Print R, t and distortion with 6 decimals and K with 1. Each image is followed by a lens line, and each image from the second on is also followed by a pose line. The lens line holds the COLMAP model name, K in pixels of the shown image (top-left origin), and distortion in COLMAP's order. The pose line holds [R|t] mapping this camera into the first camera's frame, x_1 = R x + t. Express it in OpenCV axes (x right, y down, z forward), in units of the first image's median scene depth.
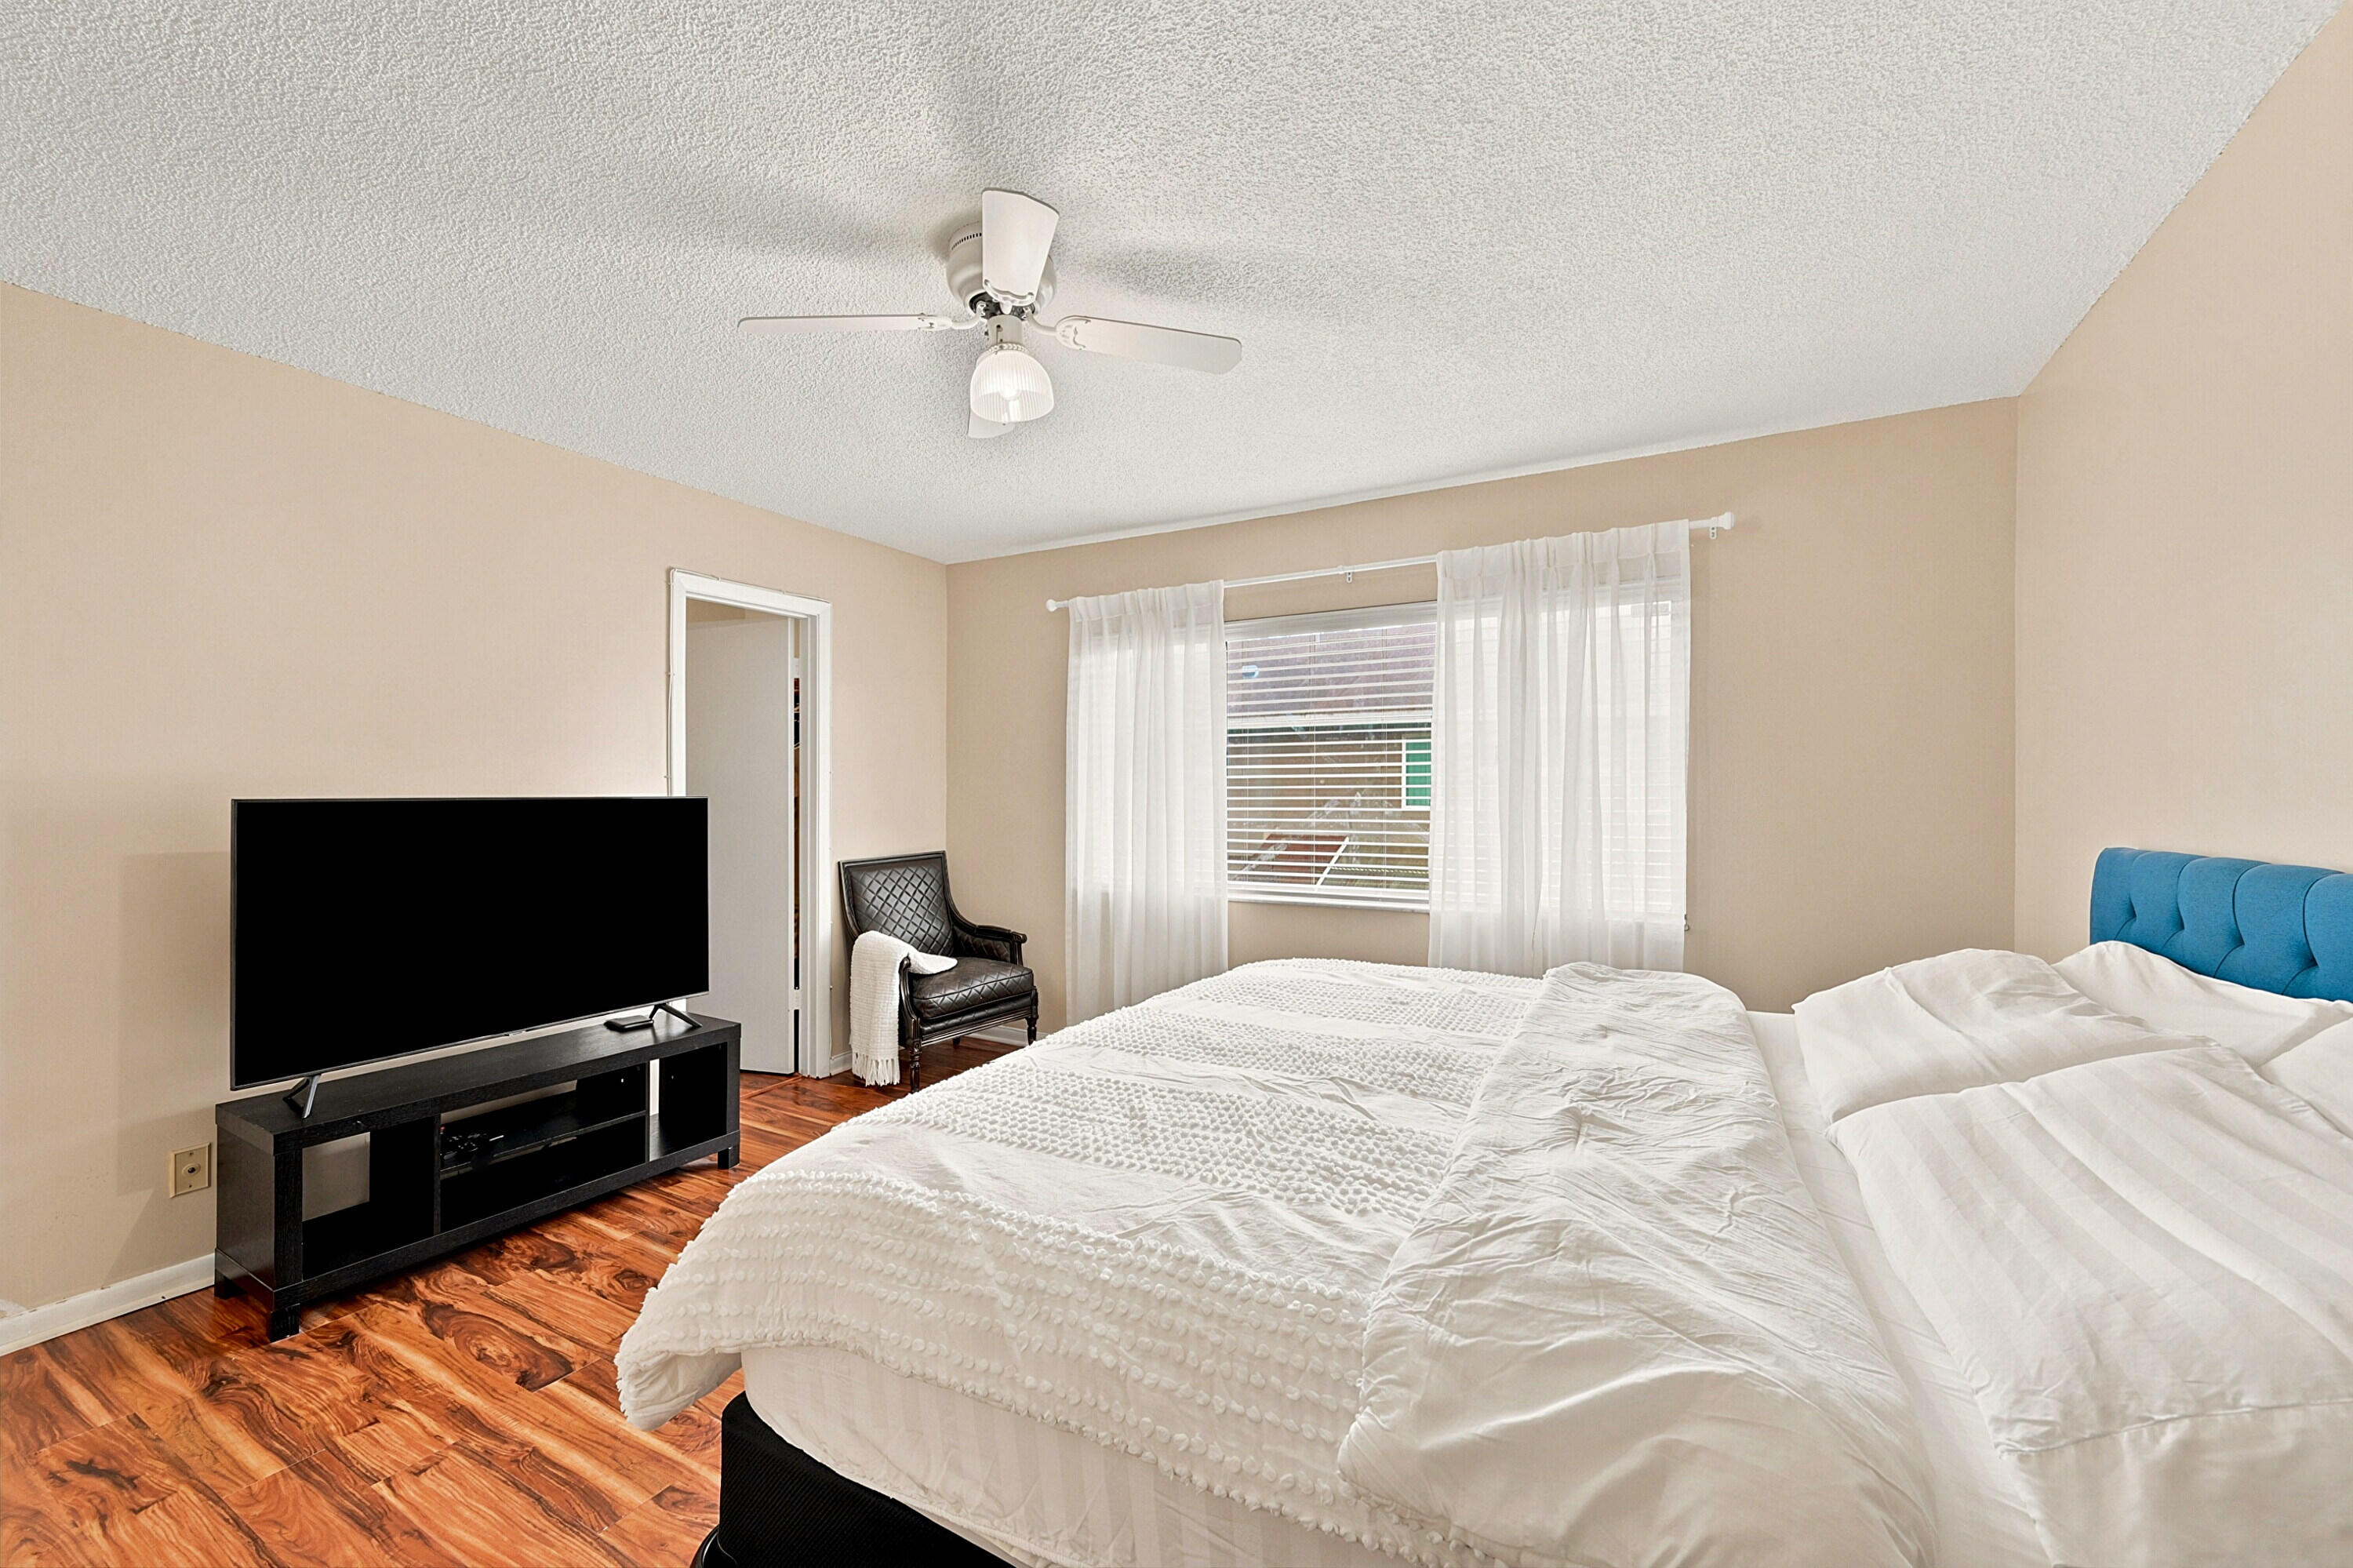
lens RADIAL K [[927.3, 0, 1161.7], [0, 927.3, 784.9], [0, 0, 1]] dist [0.000693, -0.000167]
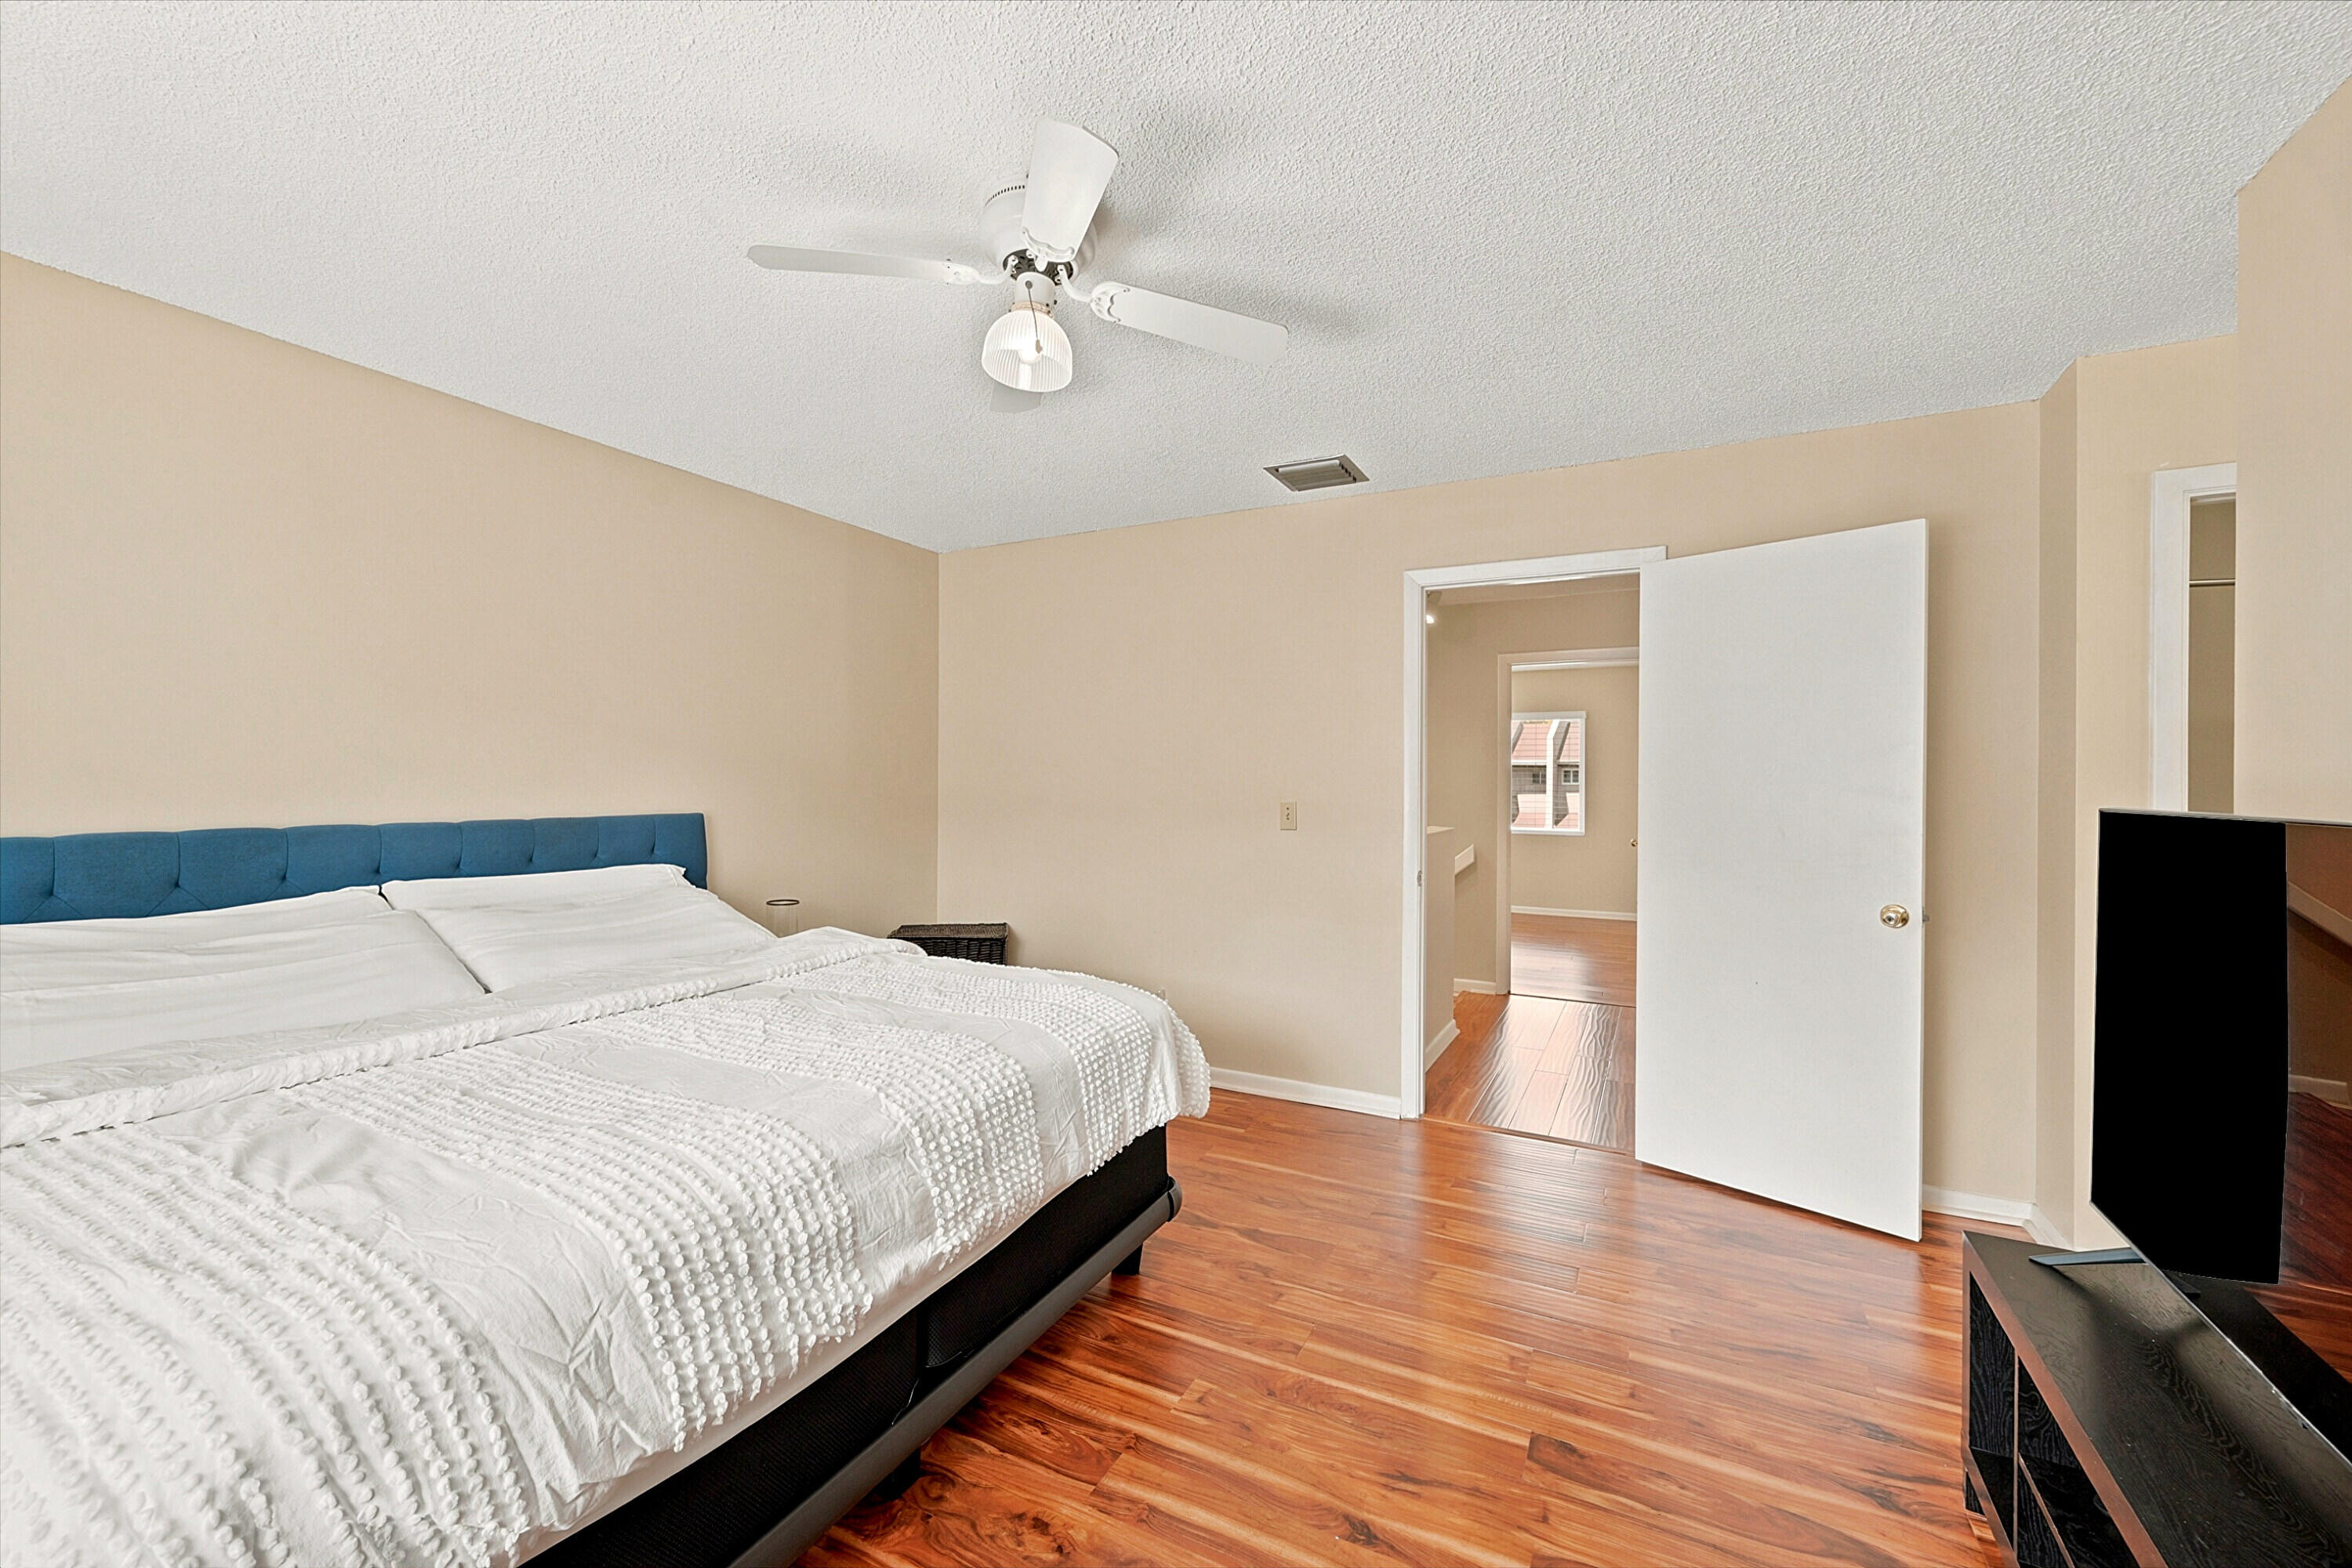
lens RADIAL K [[926.9, 0, 1176.5], [0, 926.9, 792.3], [0, 0, 1]] dist [0.000693, -0.000167]
pose [[-0.999771, -0.007784, -0.019937, -0.148379], [-0.007768, 0.999969, -0.000856, 0.005435], [0.019943, -0.000701, -0.999801, 0.975085]]
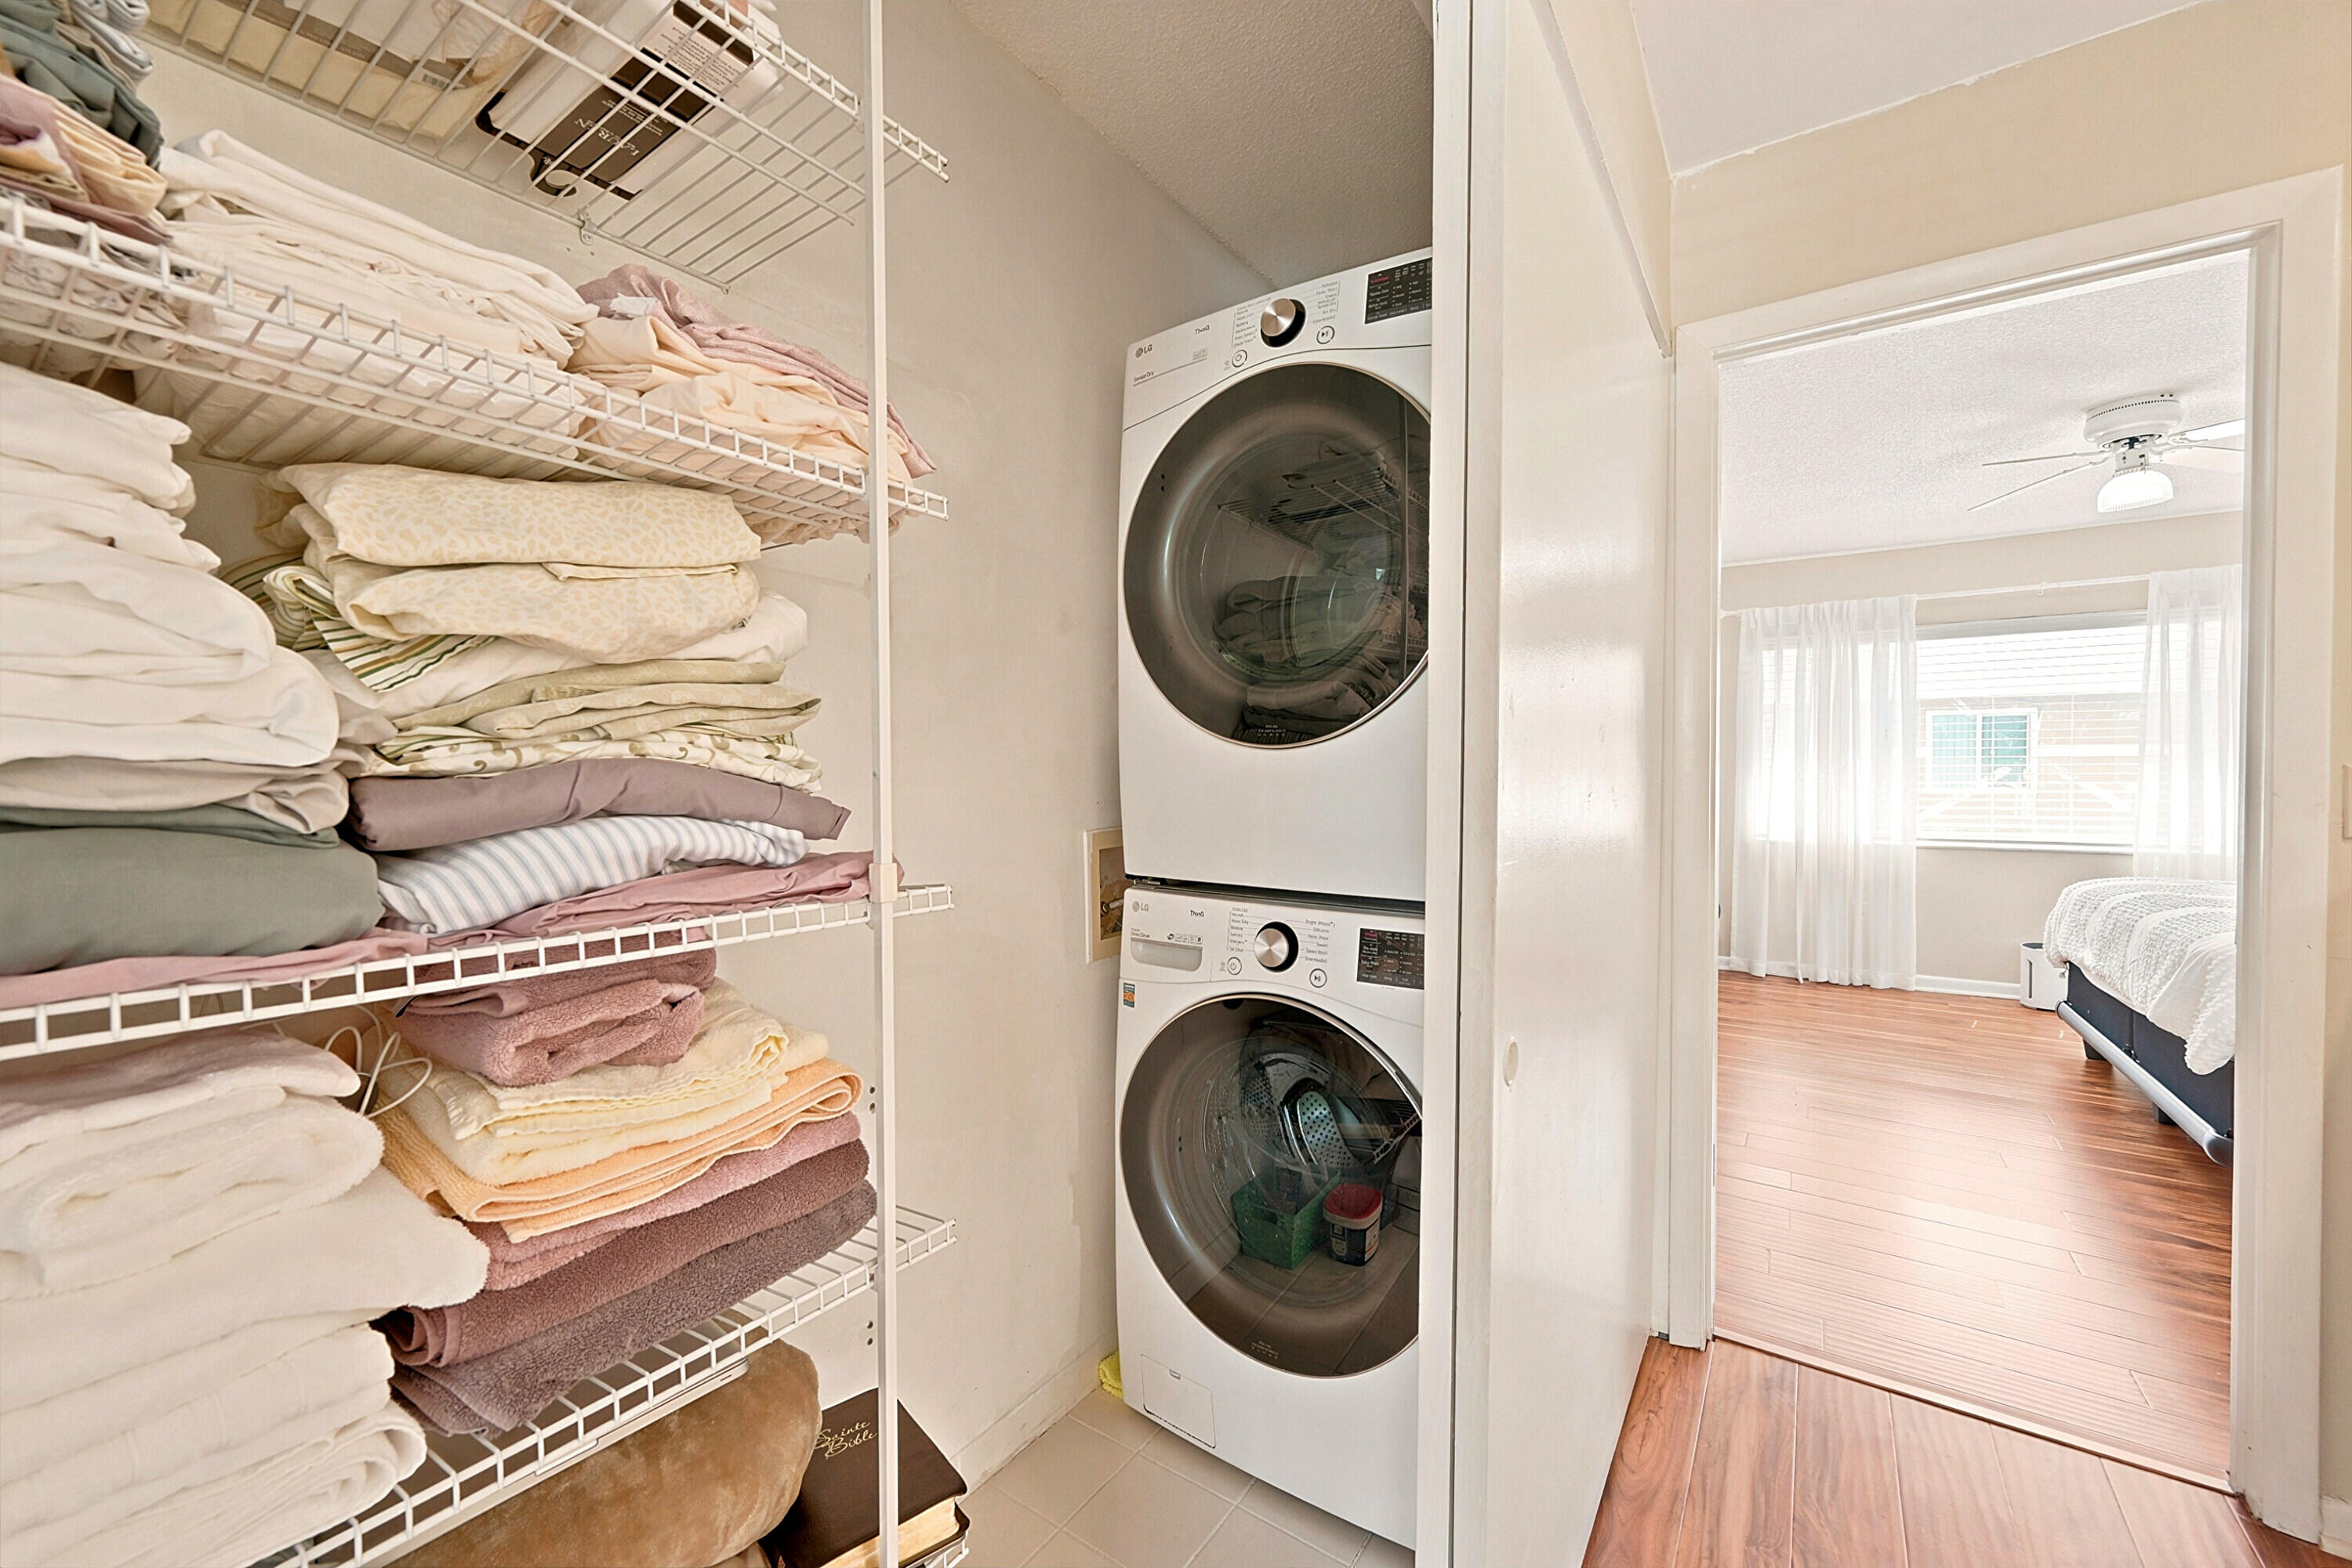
lens RADIAL K [[926.9, 0, 1165.7], [0, 926.9, 782.7], [0, 0, 1]] dist [0.000693, -0.000167]
pose [[0.994333, 0.001791, -0.106297, -0.828342], [-0.000074, 0.999870, 0.016154, 0.017410], [0.106312, -0.016055, 0.994203, -0.378932]]
